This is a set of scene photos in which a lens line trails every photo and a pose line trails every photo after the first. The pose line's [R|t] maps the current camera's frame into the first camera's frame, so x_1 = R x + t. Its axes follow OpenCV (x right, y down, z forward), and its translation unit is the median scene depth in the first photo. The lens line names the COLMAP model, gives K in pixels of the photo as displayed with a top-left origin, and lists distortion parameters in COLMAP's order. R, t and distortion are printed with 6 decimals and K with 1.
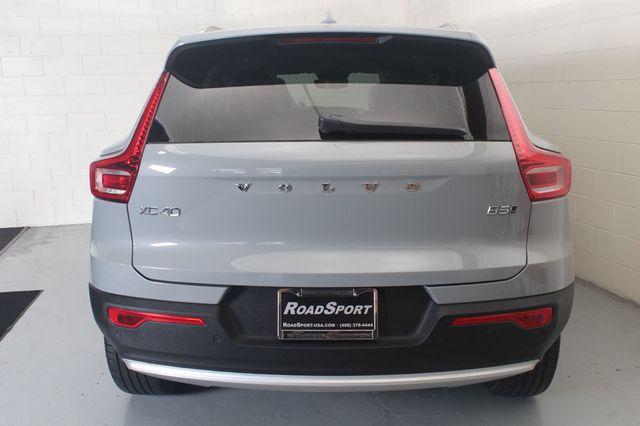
lens RADIAL K [[641.3, 0, 318.1], [0, 641.3, 201.8], [0, 0, 1]] dist [-0.105065, 0.000000]
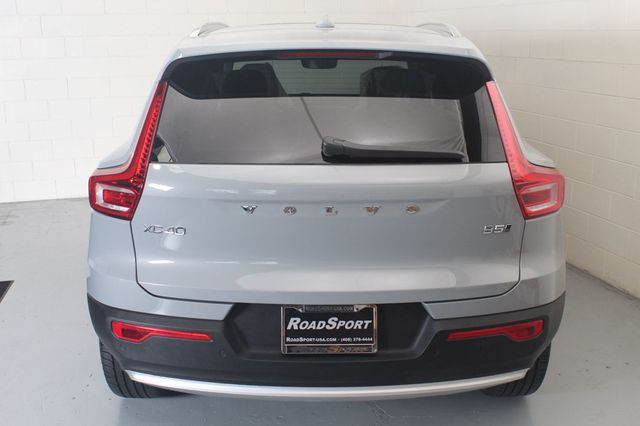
lens RADIAL K [[699.2, 0, 324.3], [0, 699.2, 213.5], [0, 0, 1]] dist [-0.093589, 0.000000]
pose [[0.999090, -0.000021, 0.042641, -0.041160], [-0.002864, 0.997709, 0.067593, -0.088082], [-0.042544, -0.067654, 0.996801, -0.119610]]
